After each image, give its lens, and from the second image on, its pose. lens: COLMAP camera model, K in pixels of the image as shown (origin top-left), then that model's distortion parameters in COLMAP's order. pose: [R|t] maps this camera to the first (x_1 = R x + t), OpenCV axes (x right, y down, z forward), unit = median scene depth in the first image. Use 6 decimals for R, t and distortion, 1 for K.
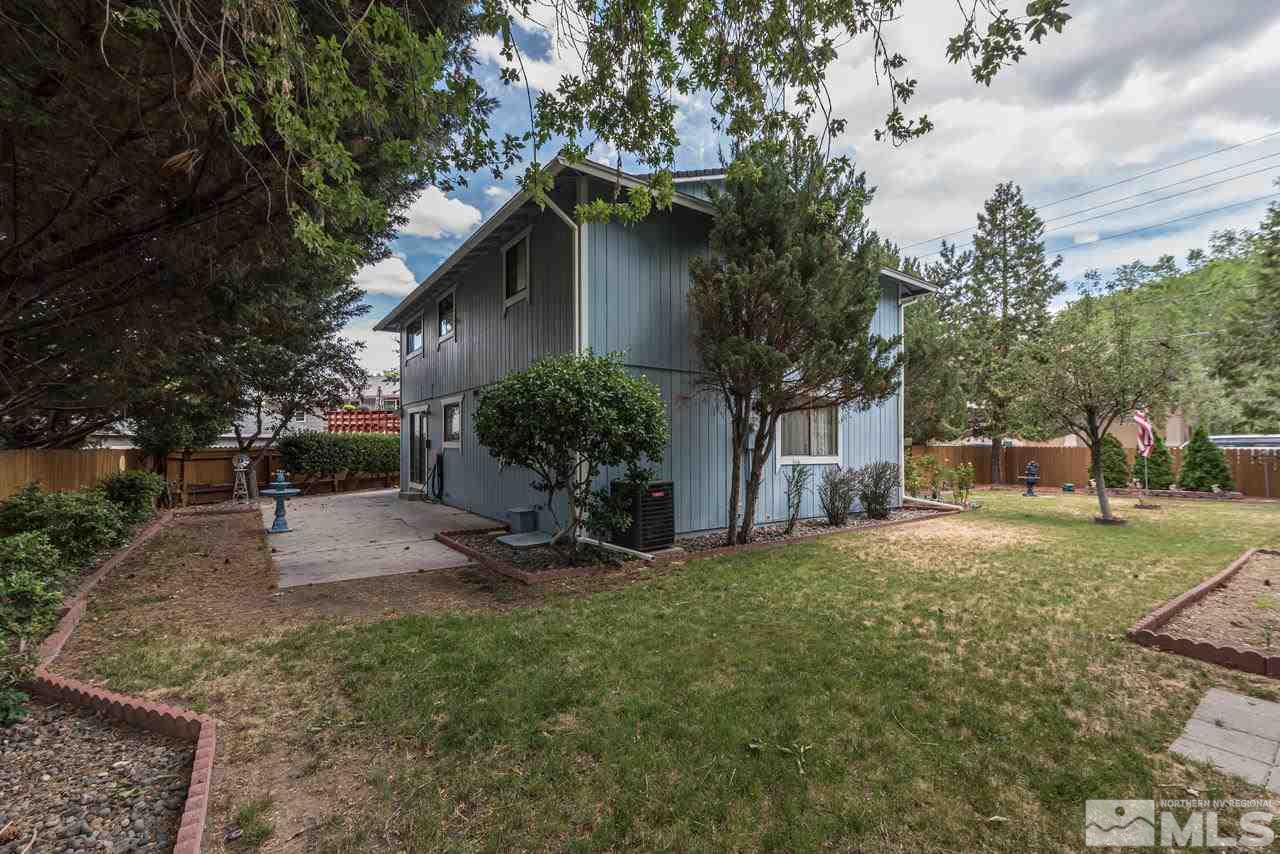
lens RADIAL K [[542.5, 0, 640.0], [0, 542.5, 427.0], [0, 0, 1]] dist [-0.000908, -0.000020]
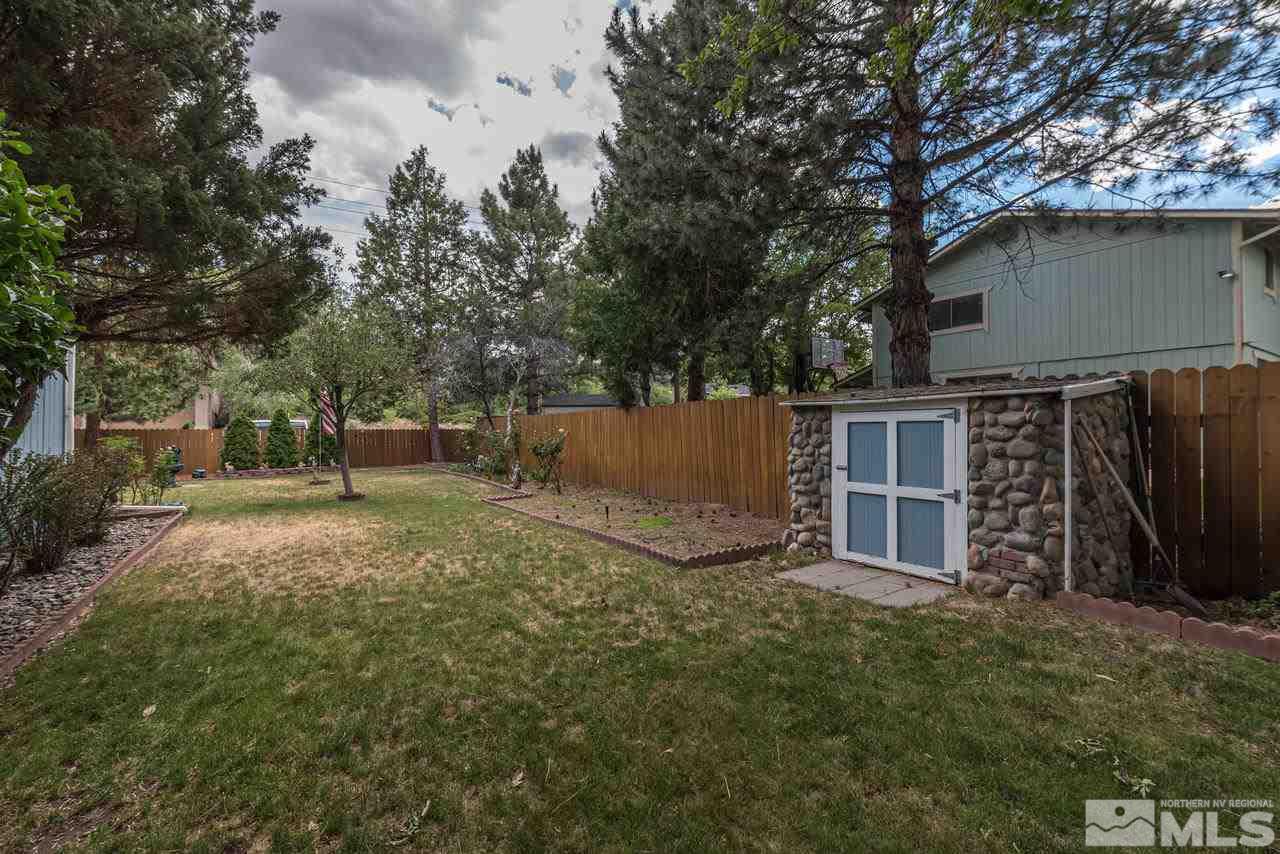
lens RADIAL K [[542.5, 0, 640.0], [0, 542.5, 427.0], [0, 0, 1]] dist [-0.000908, -0.000020]
pose [[0.032181, 0.002705, 0.999478, -0.244773], [-0.027864, 0.999610, -0.001808, 0.045354], [-0.999094, -0.027791, 0.032244, 0.713416]]
